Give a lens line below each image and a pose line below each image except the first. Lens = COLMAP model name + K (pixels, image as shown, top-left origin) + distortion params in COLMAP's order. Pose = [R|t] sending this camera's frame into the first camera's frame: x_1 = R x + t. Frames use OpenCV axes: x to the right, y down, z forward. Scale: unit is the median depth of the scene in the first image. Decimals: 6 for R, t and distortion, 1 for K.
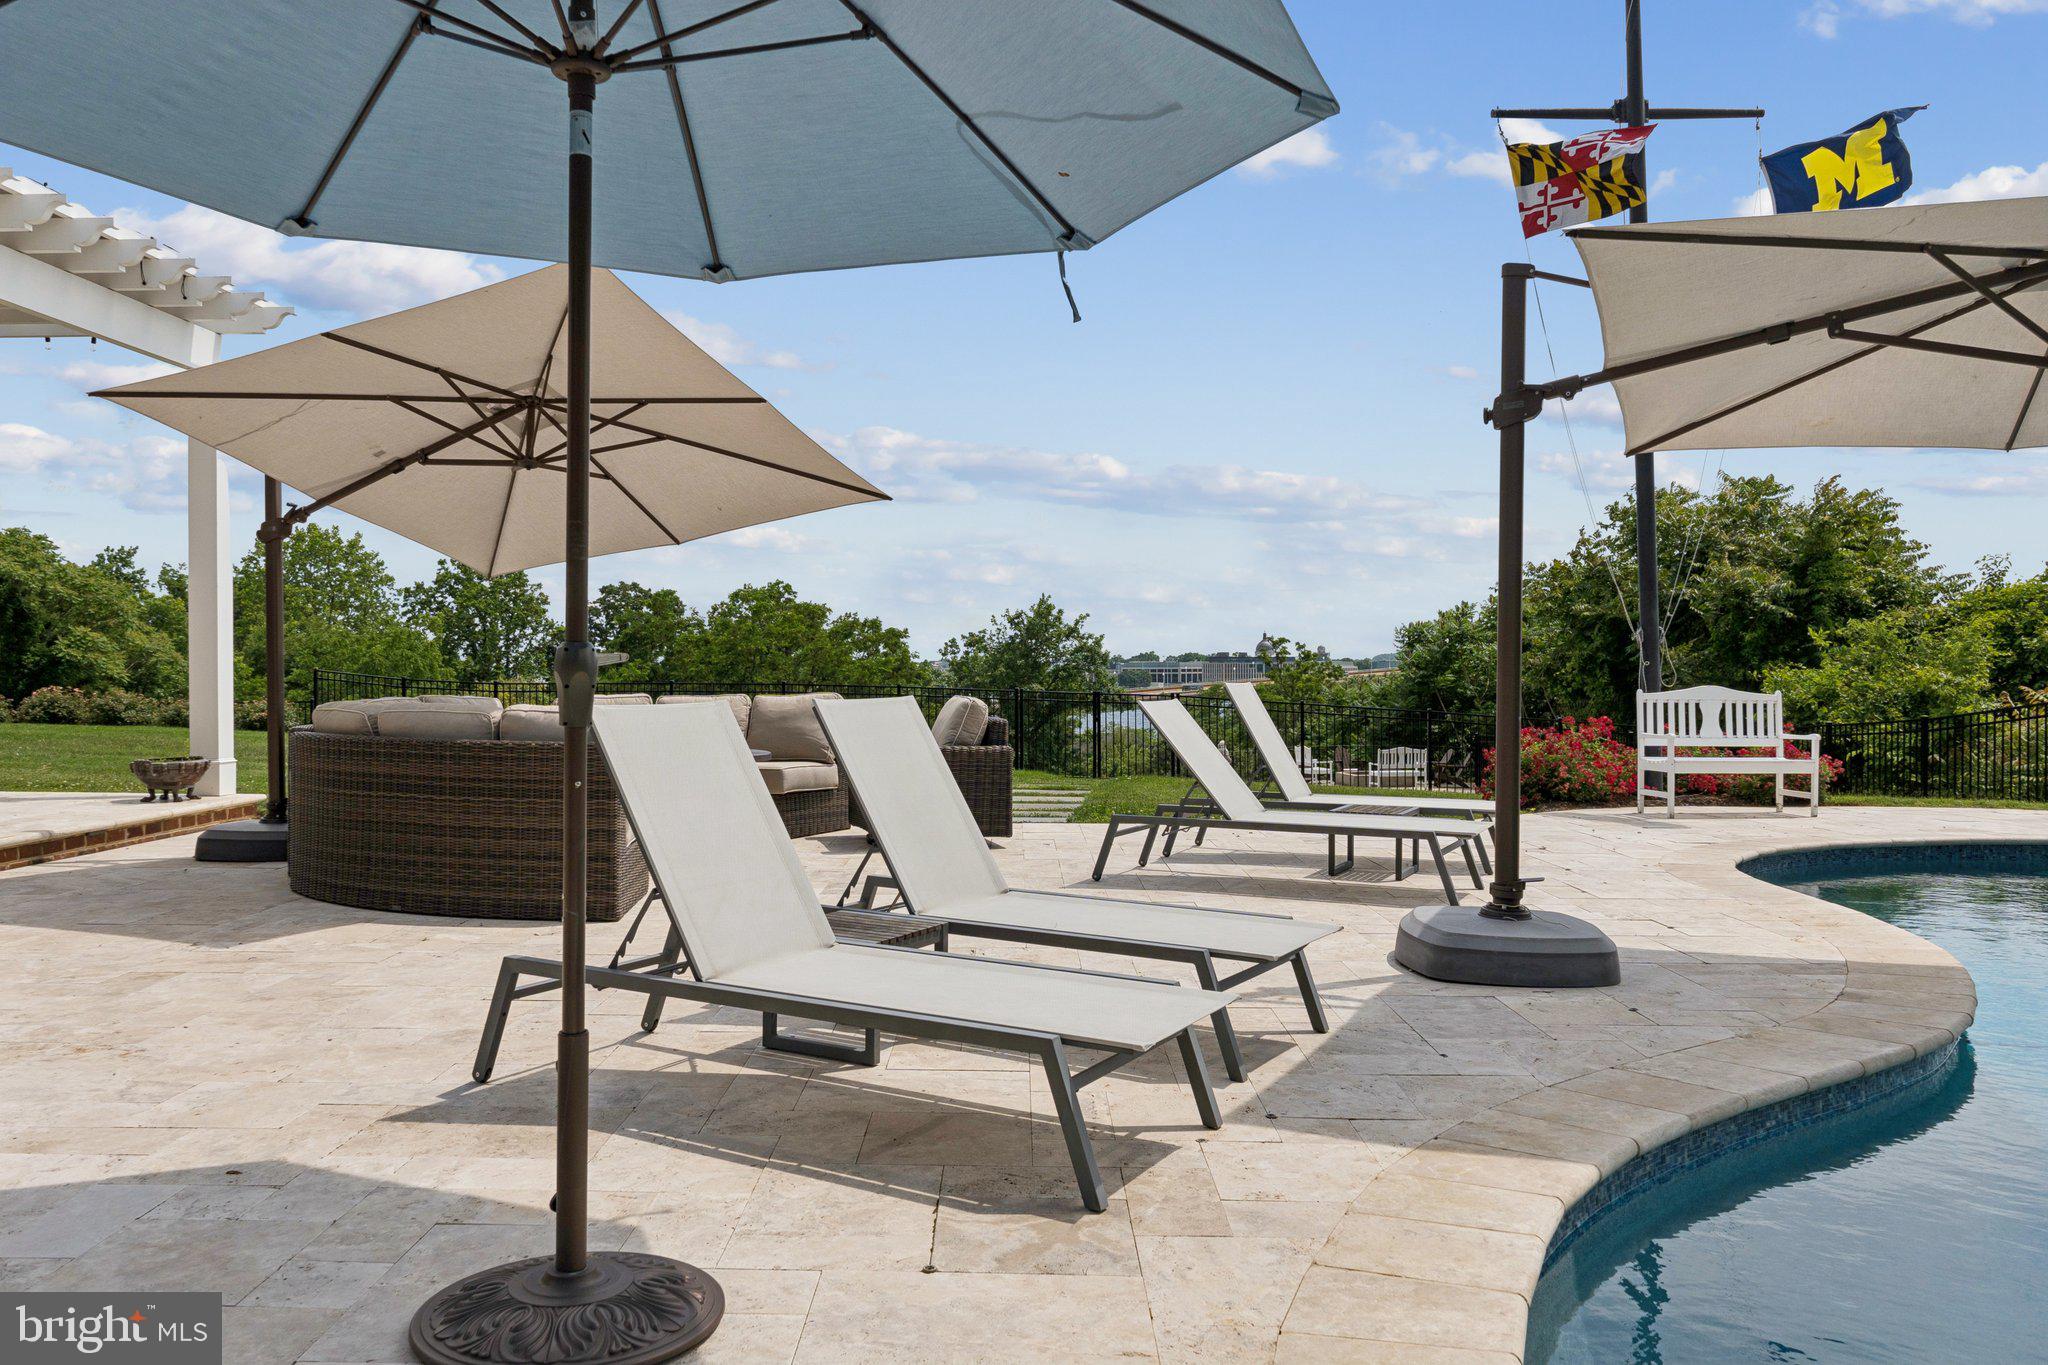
lens RADIAL K [[1550.2, 0, 1024.0], [0, 1550.2, 682.5], [0, 0, 1]] dist [0.033505, -0.081328]
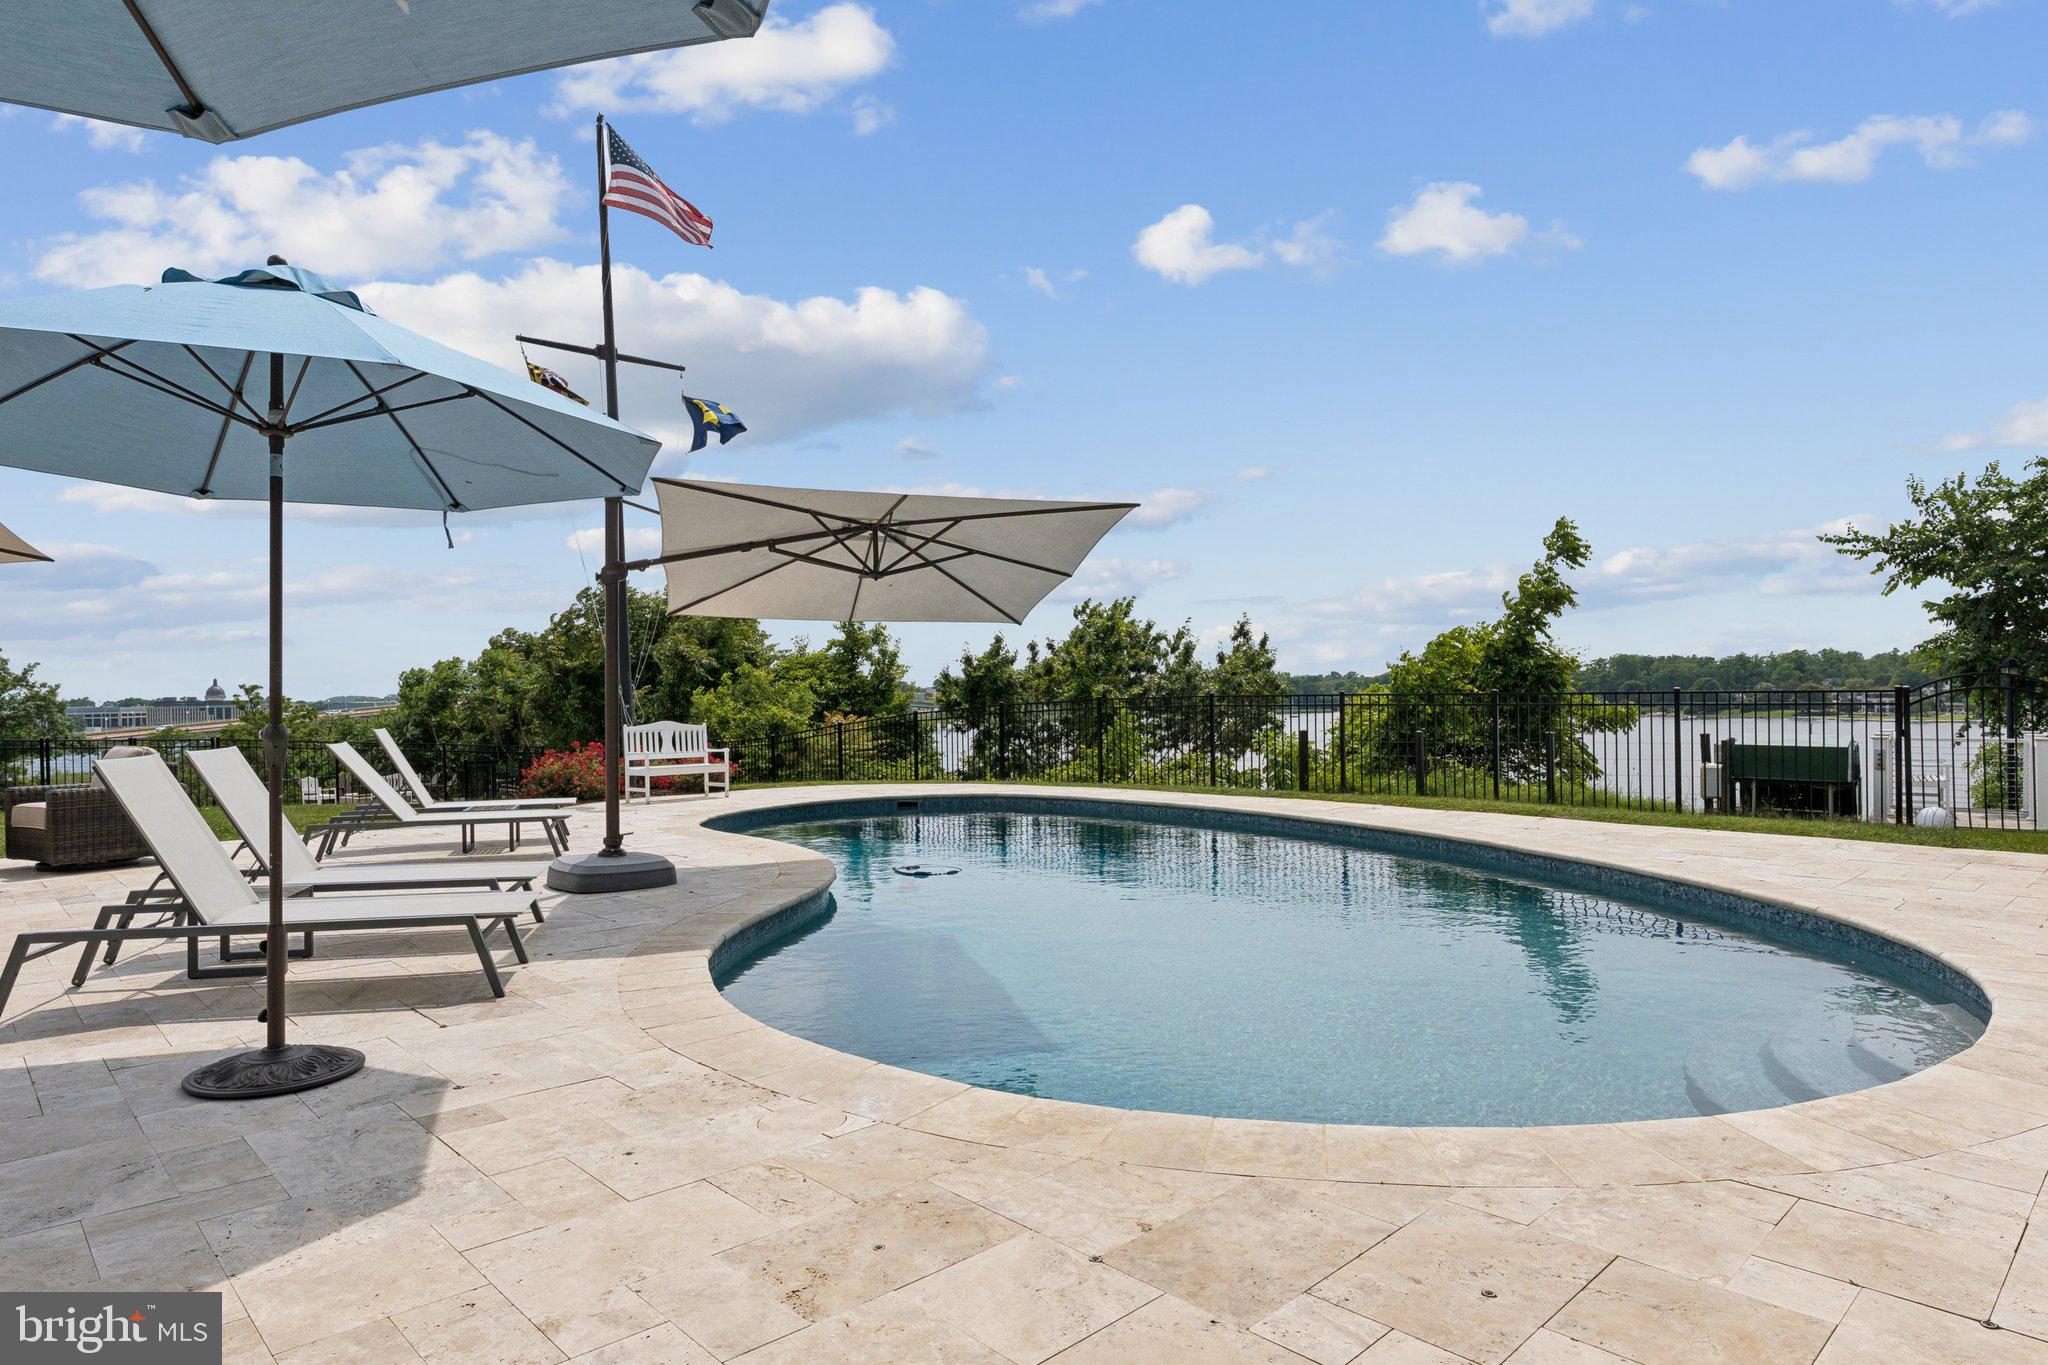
lens RADIAL K [[1202.4, 0, 1024.0], [0, 1202.4, 682.5], [0, 0, 1]] dist [0.001271, 0.000670]
pose [[0.728837, -0.004767, 0.684671, -0.148476], [0.023724, 0.999551, -0.018295, -0.006536], [-0.684276, 0.029577, 0.728623, -0.173645]]
